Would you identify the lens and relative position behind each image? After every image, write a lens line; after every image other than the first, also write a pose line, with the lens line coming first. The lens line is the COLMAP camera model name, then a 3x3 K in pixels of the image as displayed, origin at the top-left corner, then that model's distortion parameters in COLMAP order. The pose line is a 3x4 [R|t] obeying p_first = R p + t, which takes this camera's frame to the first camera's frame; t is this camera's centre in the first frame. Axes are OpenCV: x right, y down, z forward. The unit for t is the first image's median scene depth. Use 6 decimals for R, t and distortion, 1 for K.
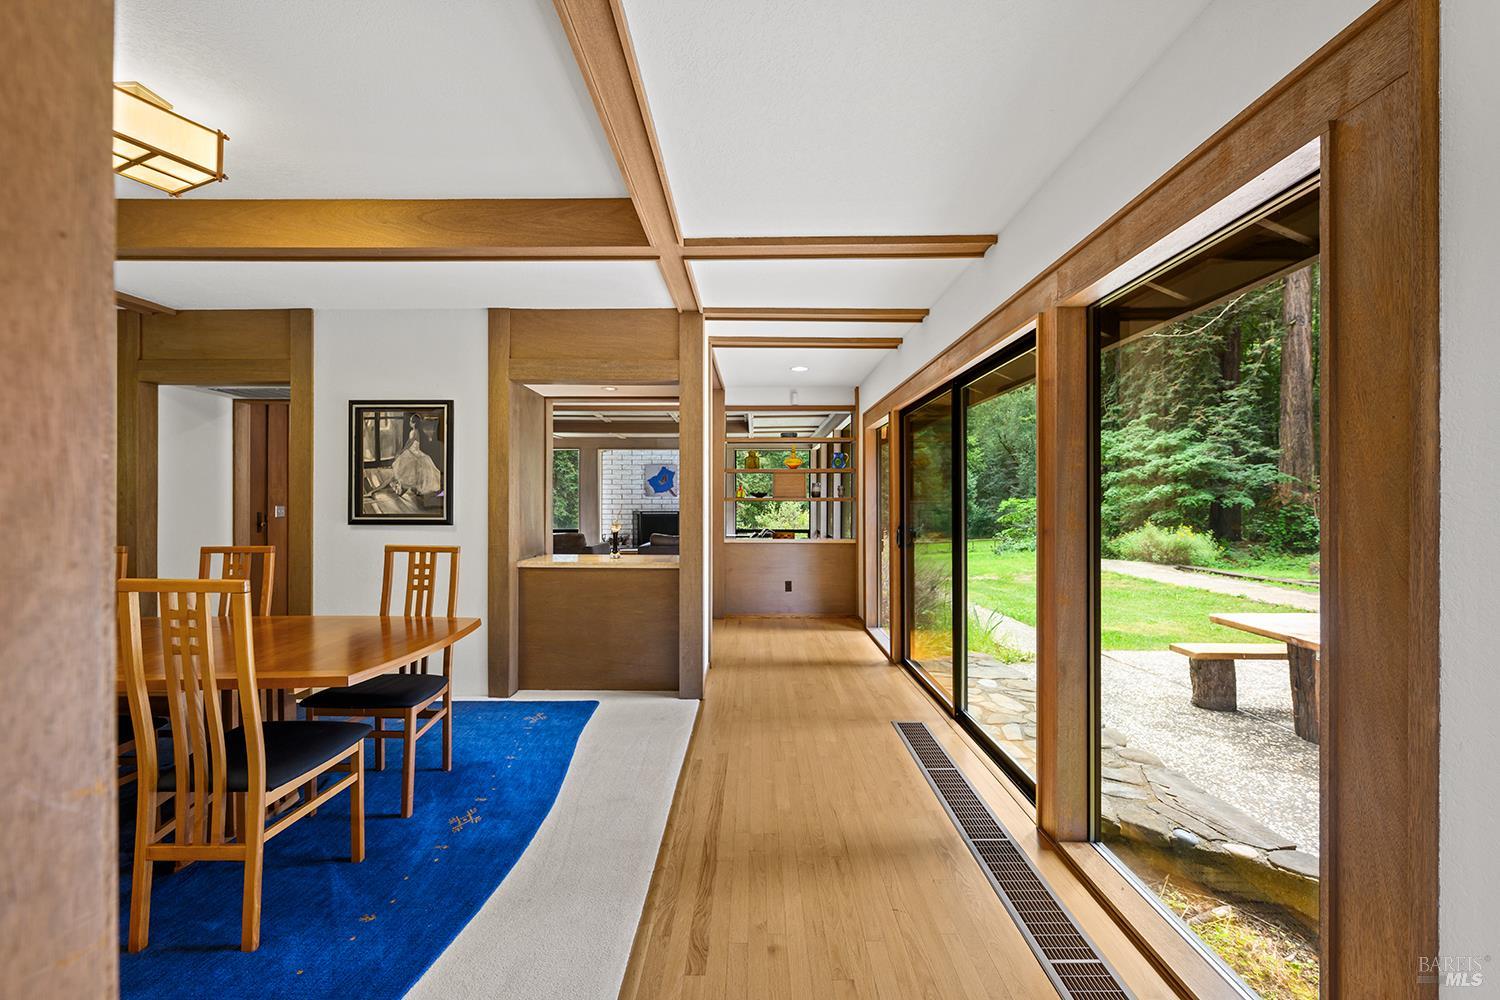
lens RADIAL K [[596.6, 0, 750.0], [0, 596.6, 500.0], [0, 0, 1]] dist [-0.000108, -0.000079]
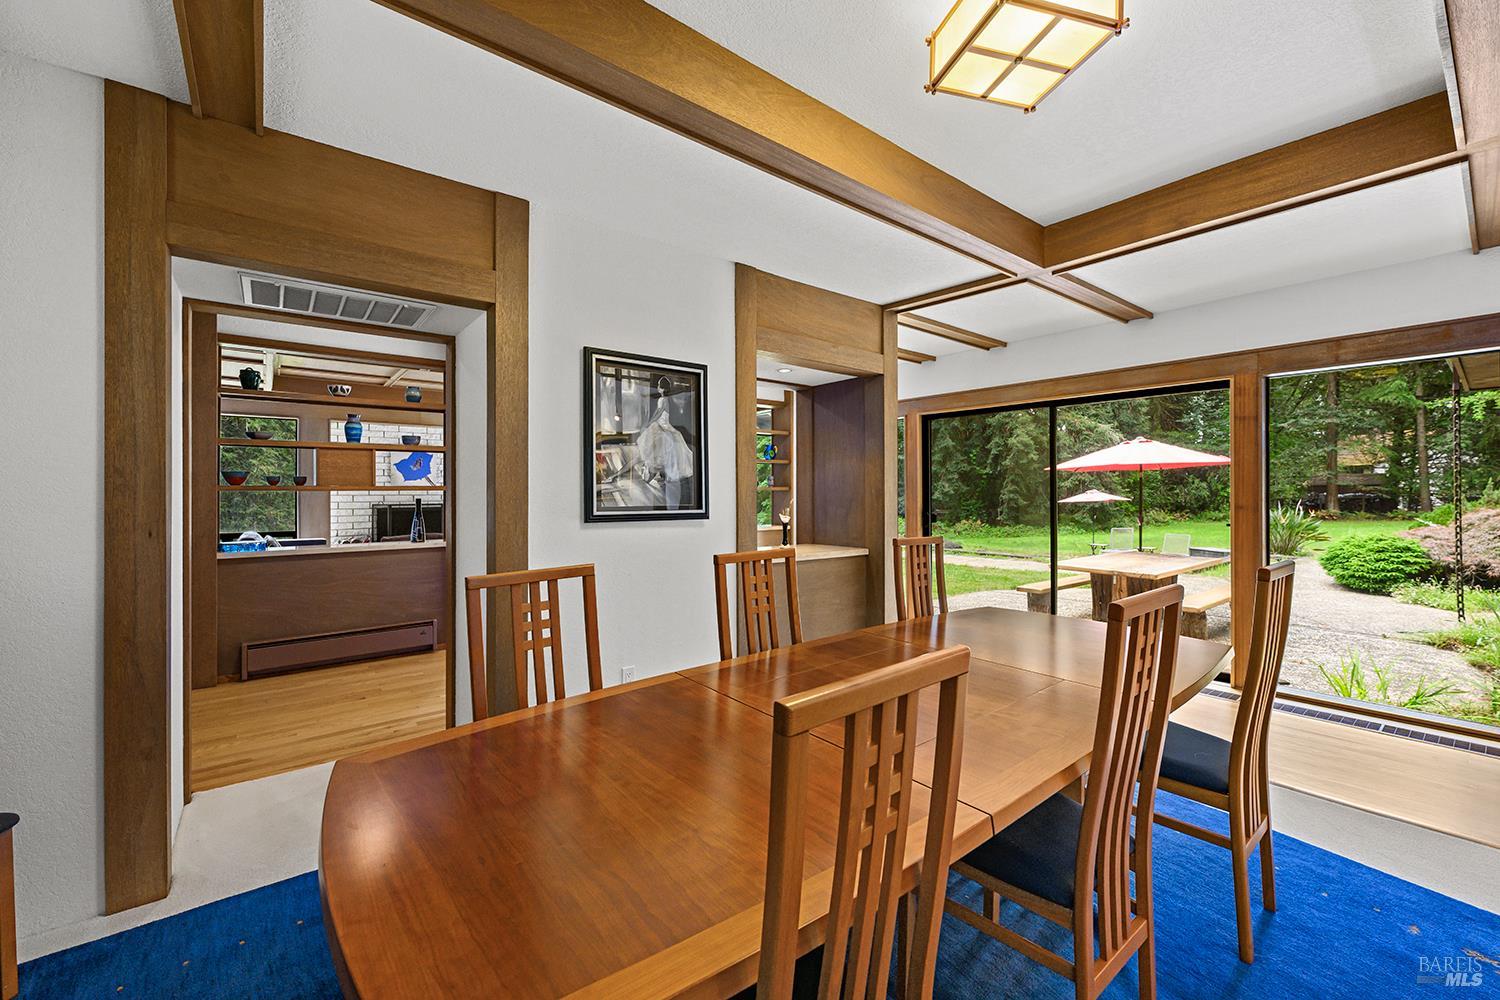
lens RADIAL K [[605.9, 0, 749.8], [0, 605.9, 489.2], [0, 0, 1]] dist [-0.000468, -0.000001]
pose [[0.775270, -0.003299, 0.631622, -0.974067], [0.003848, 0.999992, 0.000500, 0.001881], [-0.631619, 0.002043, 0.775277, 0.320035]]
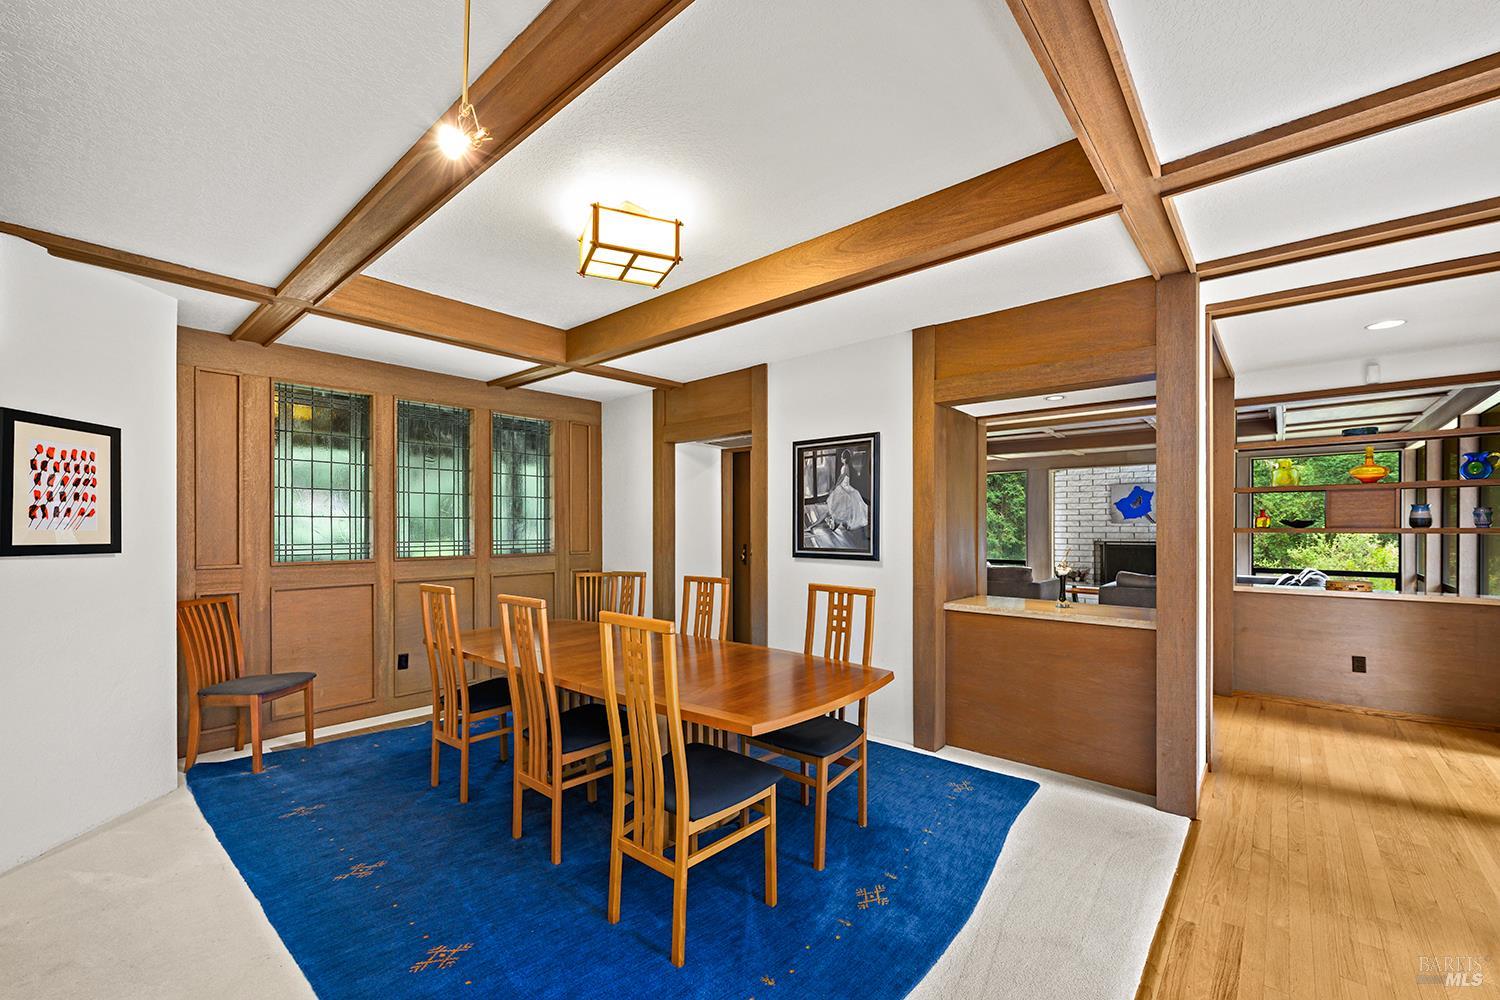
lens RADIAL K [[613.5, 0, 750.1], [0, 613.5, 528.9], [0, 0, 1]] dist [-0.002486, -0.000009]
pose [[0.758713, -0.000460, -0.651425, -0.007340], [0.004843, 0.999976, 0.004935, -0.015900], [0.651407, -0.006899, 0.758697, 0.105574]]
